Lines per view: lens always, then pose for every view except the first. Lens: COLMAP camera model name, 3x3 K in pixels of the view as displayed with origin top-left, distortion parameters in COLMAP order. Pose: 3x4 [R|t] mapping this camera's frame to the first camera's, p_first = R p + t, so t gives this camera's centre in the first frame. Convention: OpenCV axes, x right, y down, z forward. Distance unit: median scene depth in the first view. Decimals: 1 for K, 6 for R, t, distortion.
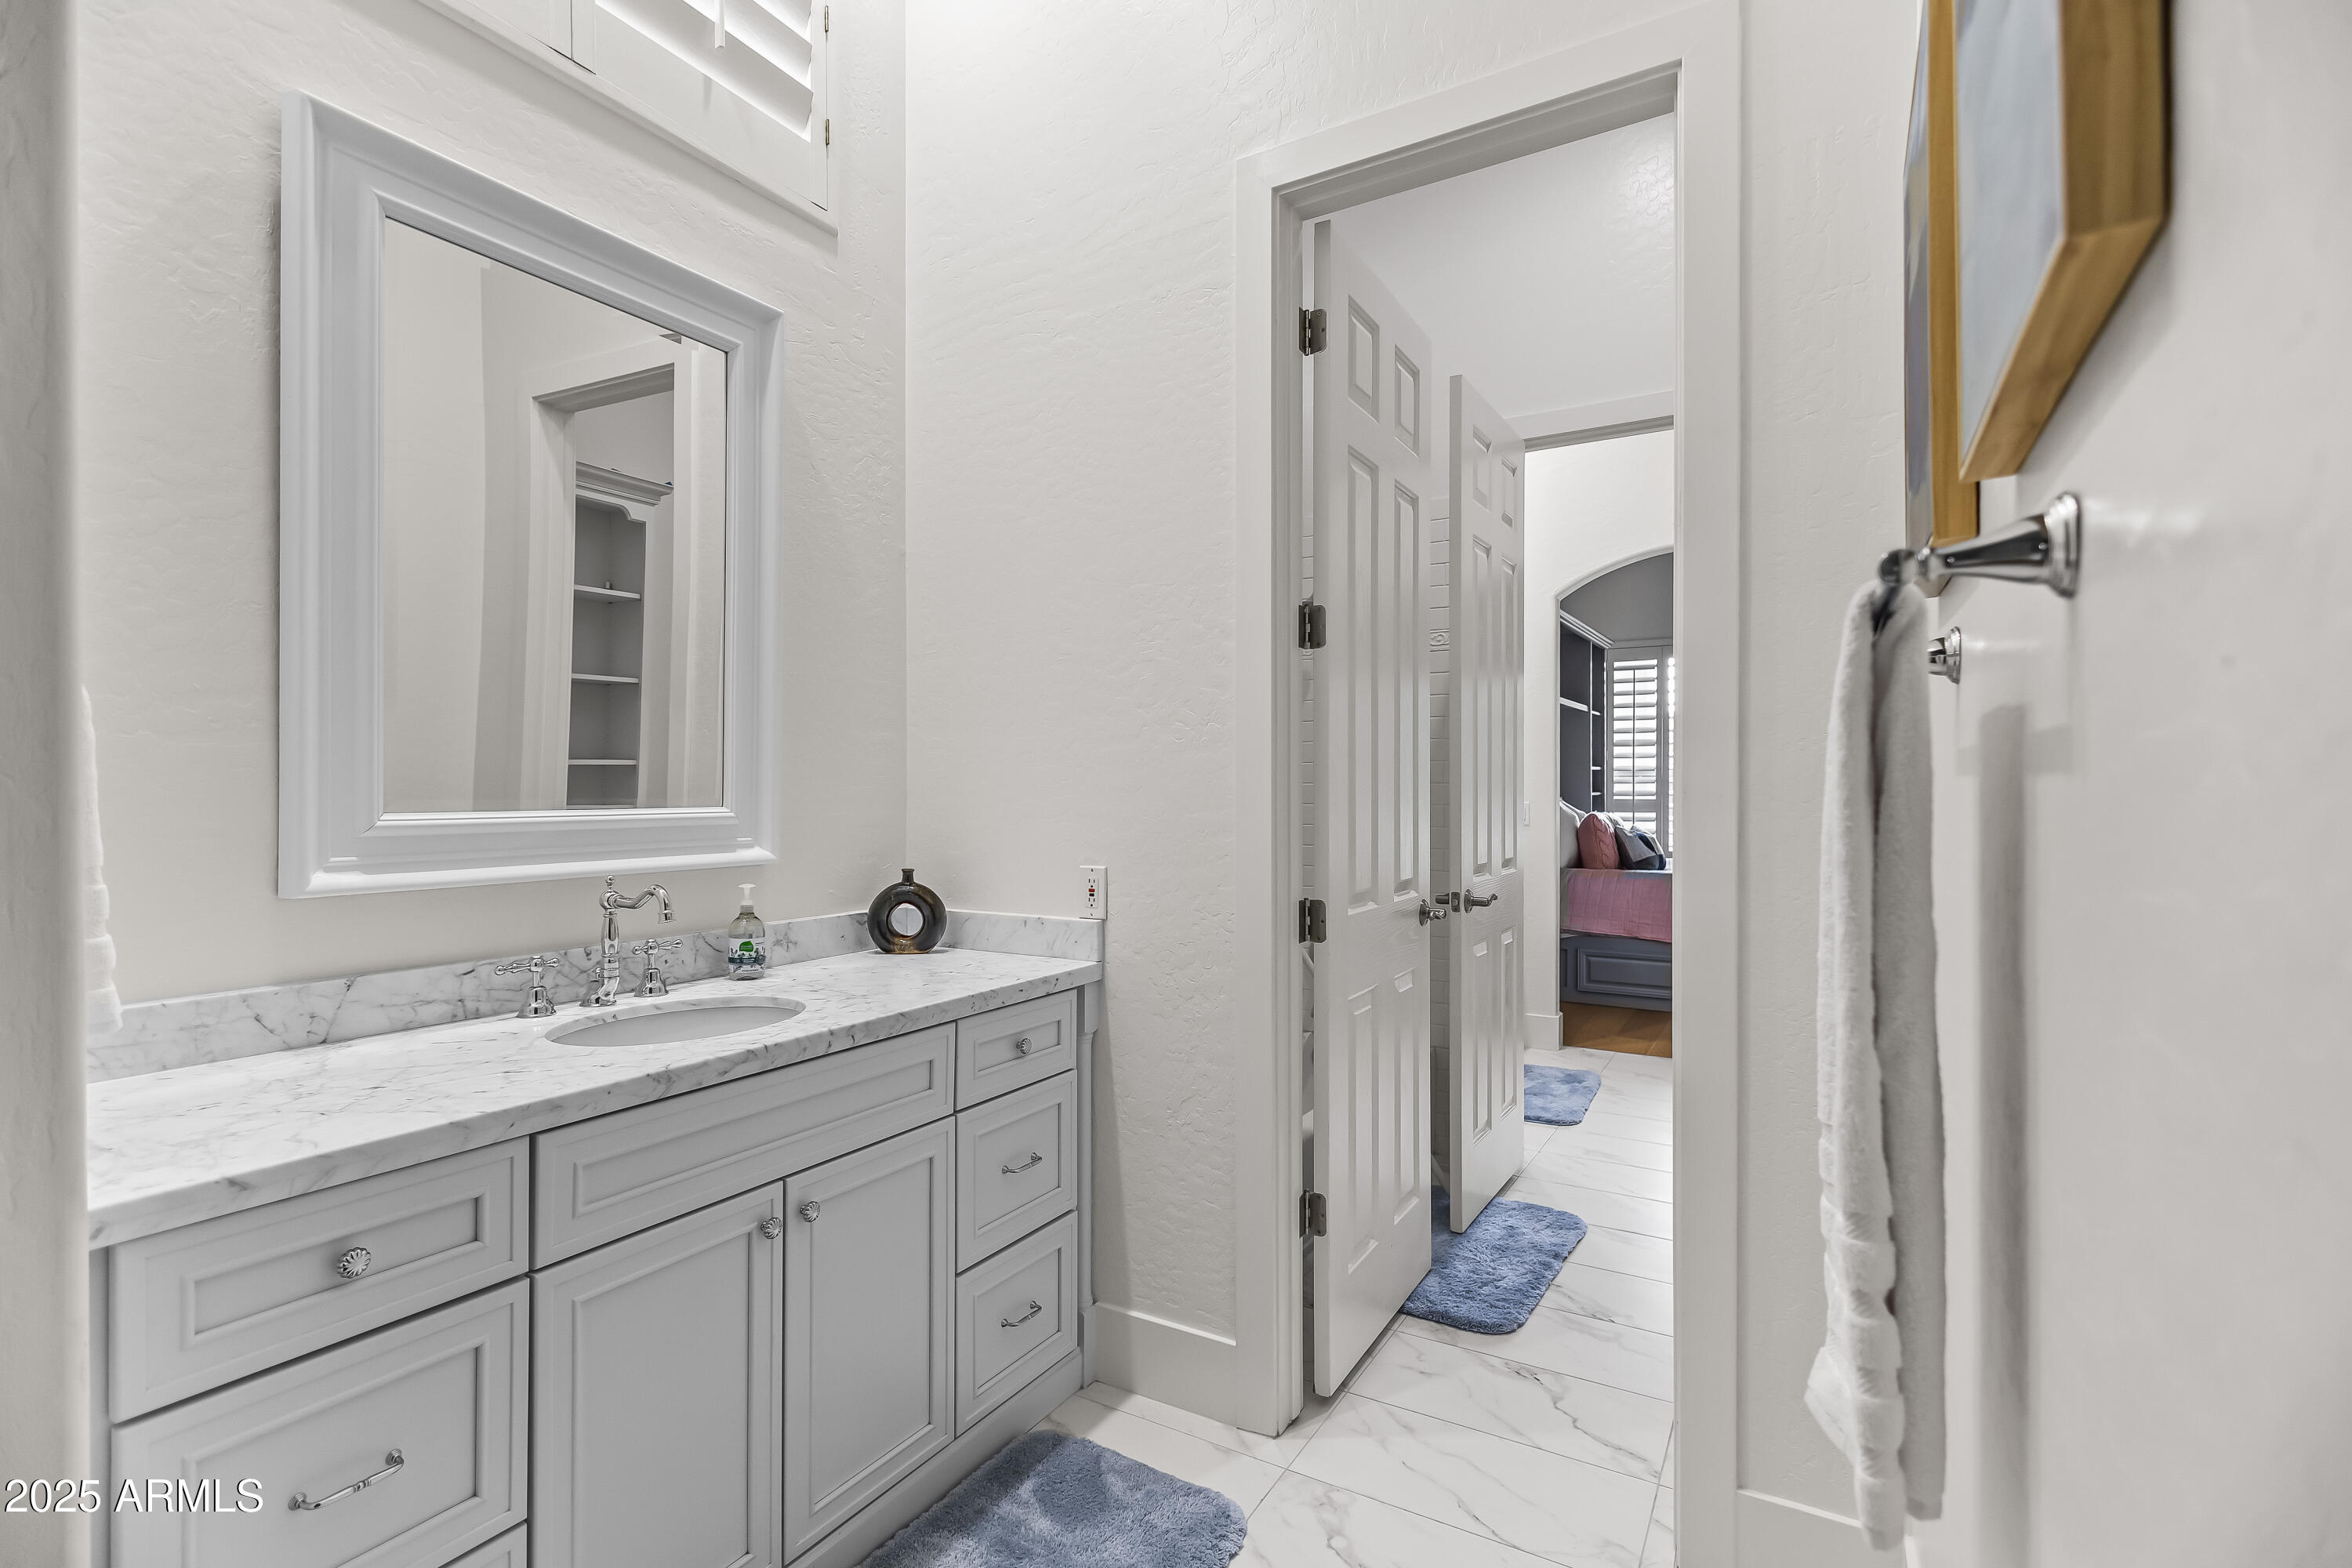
lens RADIAL K [[1090.3, 0, 1180.4], [0, 1090.3, 795.7], [0, 0, 1]] dist [-0.001571, -0.001140]
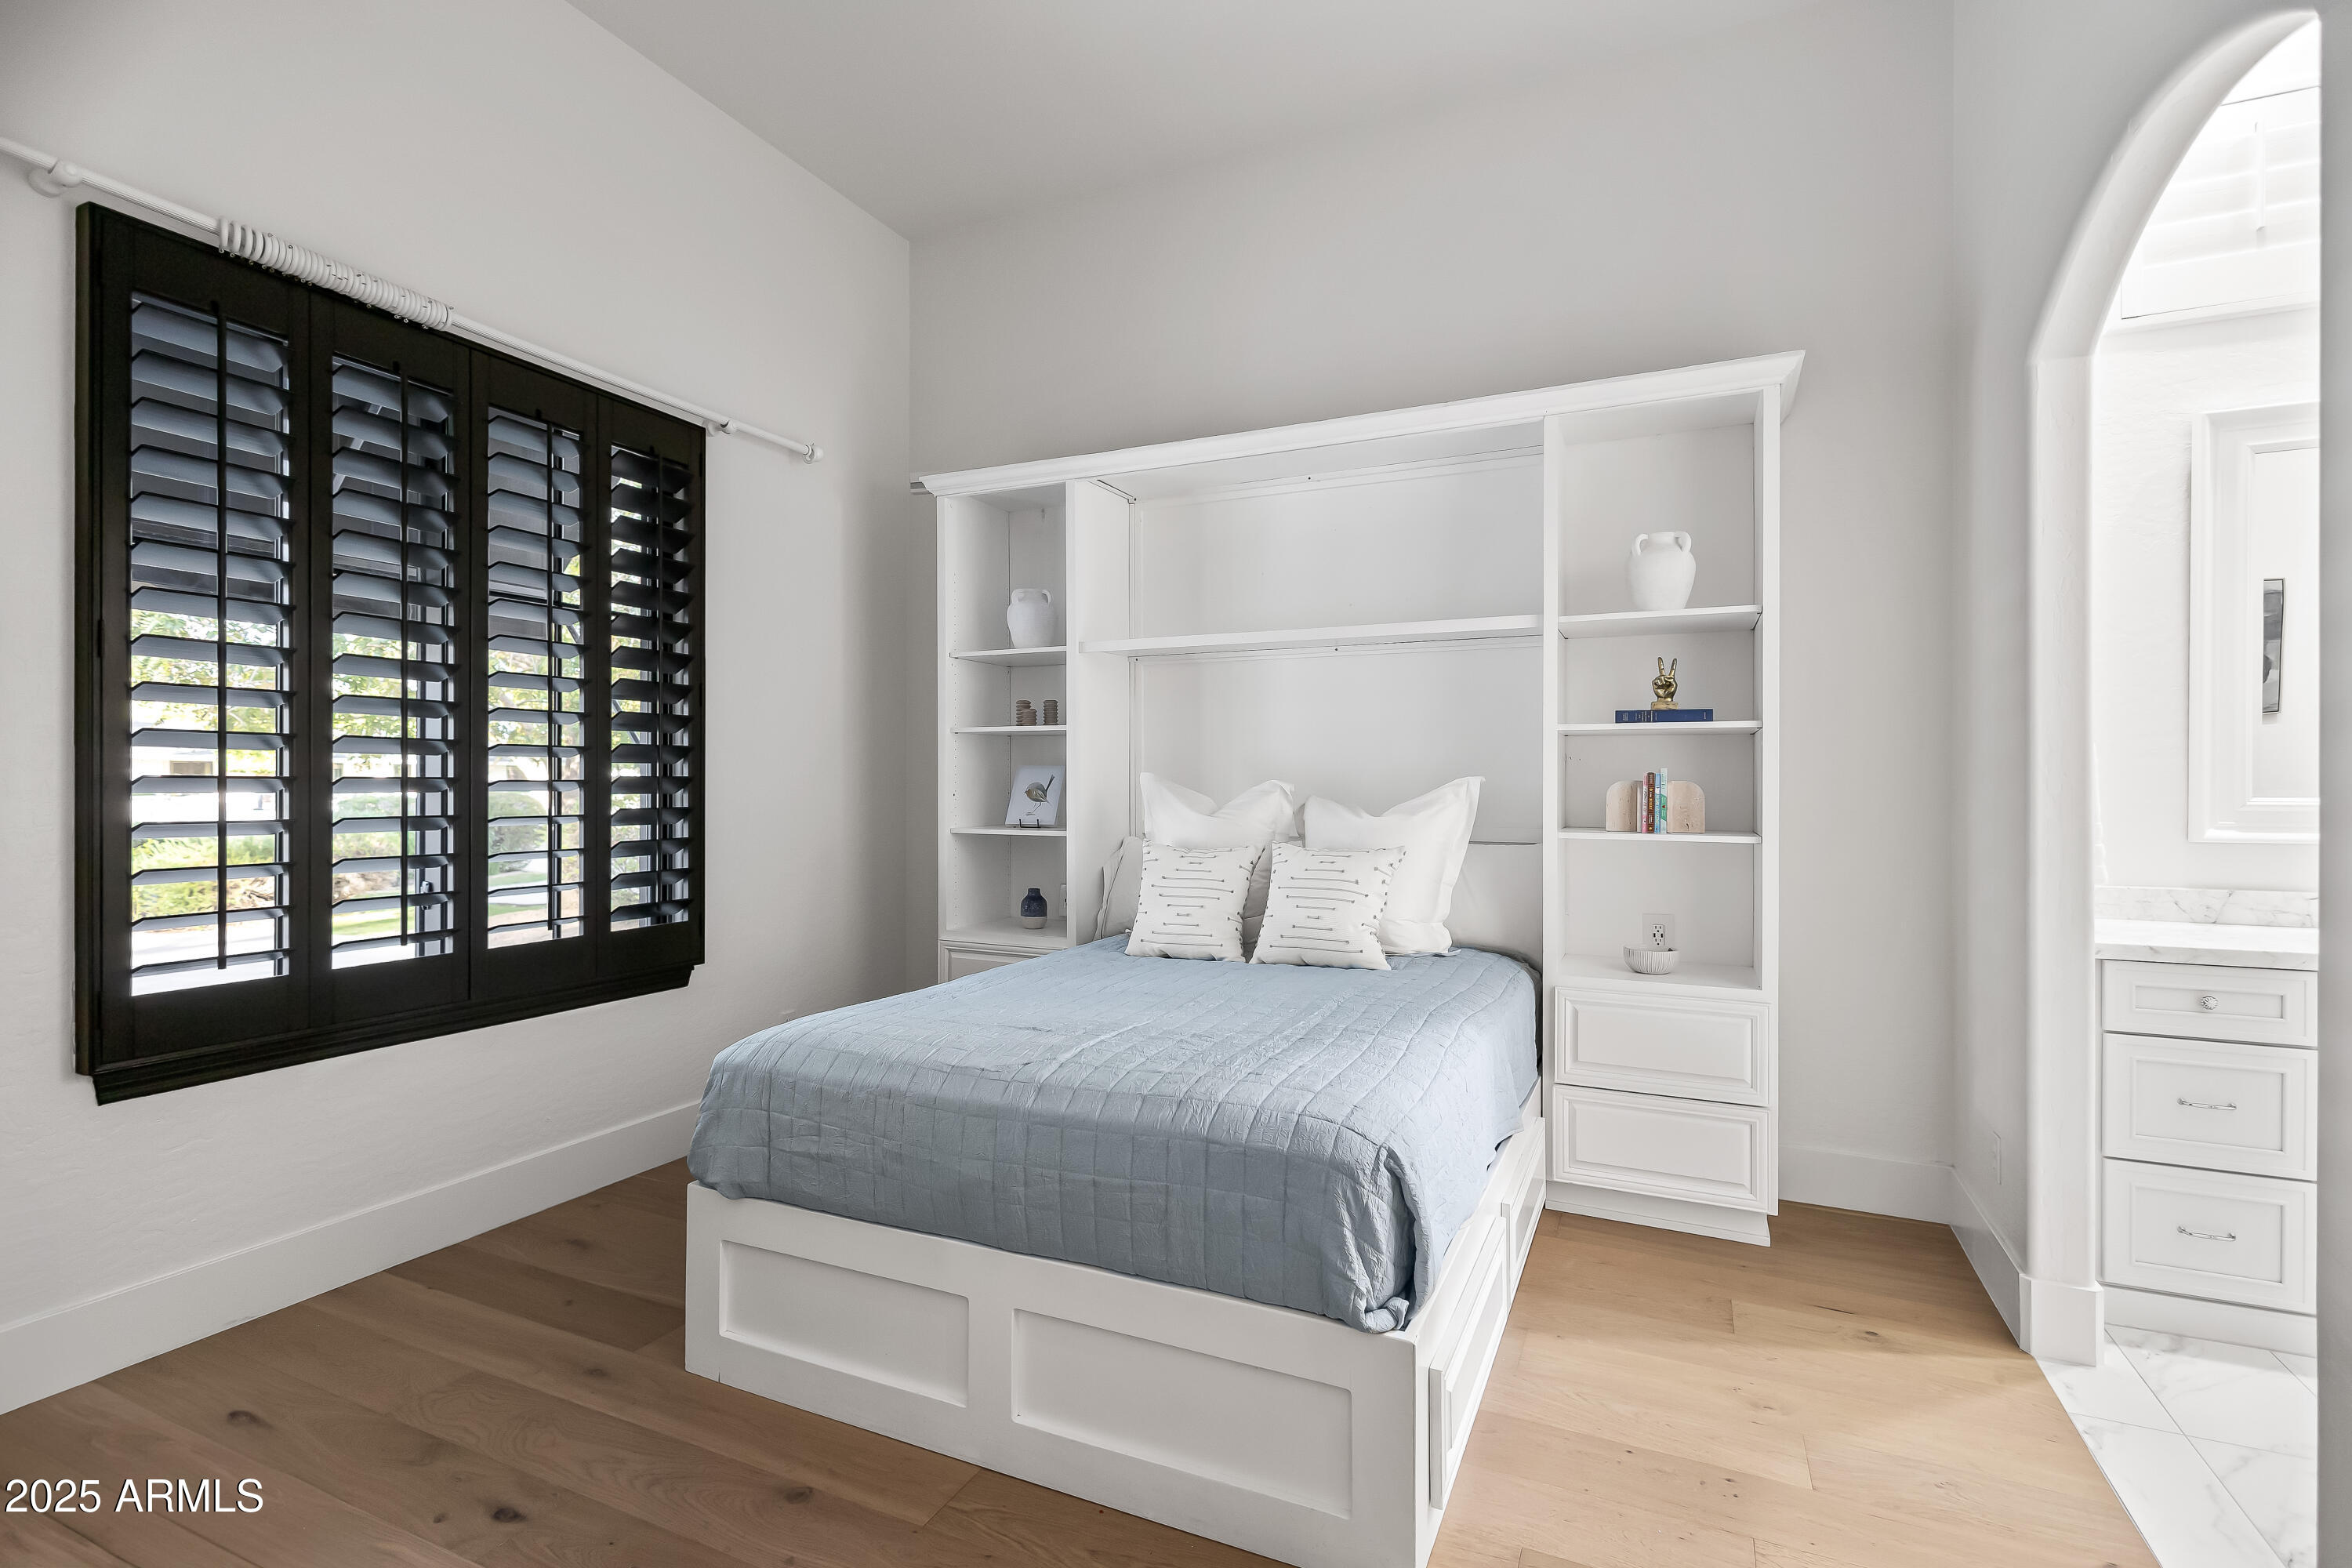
lens RADIAL K [[1099.6, 0, 1176.0], [0, 1099.6, 784.0], [0, 0, 1]] dist [0.014005, -0.001274]
pose [[0.096776, 0.000603, -0.995306, 0.629094], [-0.005405, 0.999985, 0.000081, 0.002458], [0.995292, 0.005371, 0.096777, -0.639141]]
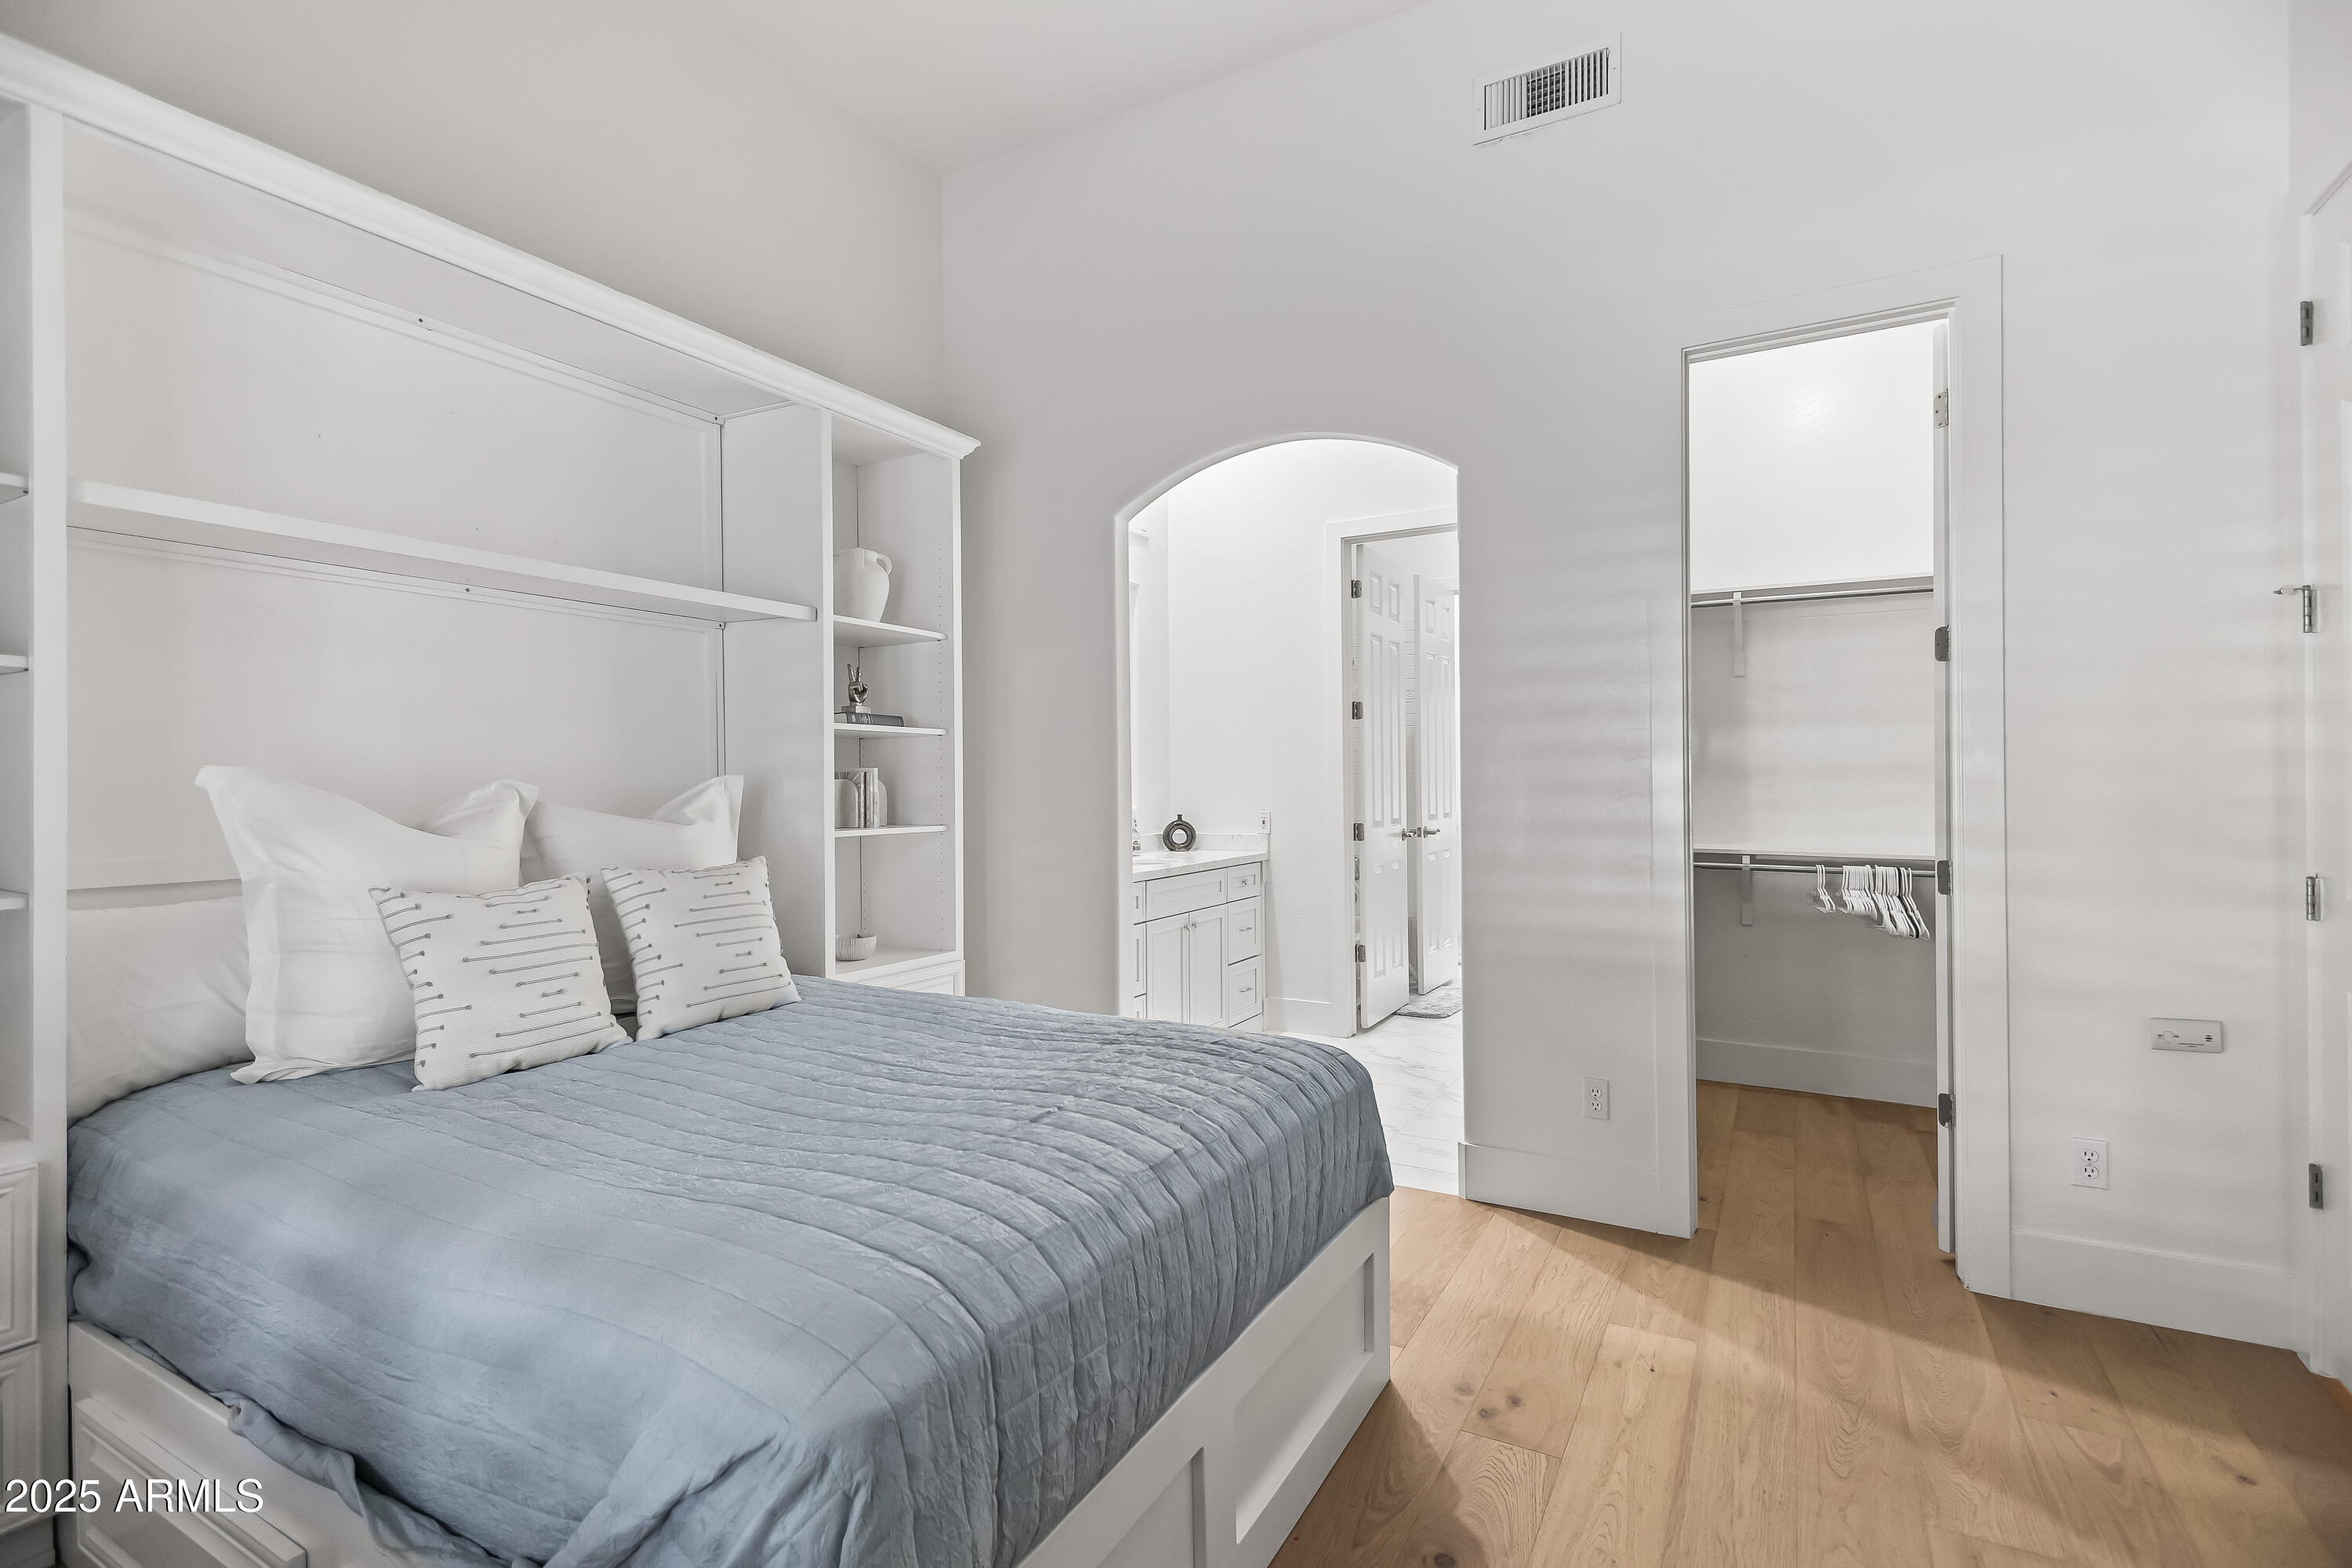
lens RADIAL K [[1099.6, 0, 1176.0], [0, 1099.6, 784.0], [0, 0, 1]] dist [0.014005, -0.001274]
pose [[0.999726, -0.010057, 0.021142, -0.333964], [0.010109, 0.999946, -0.002377, 0.009554], [-0.021117, 0.002591, 0.999774, -1.429063]]
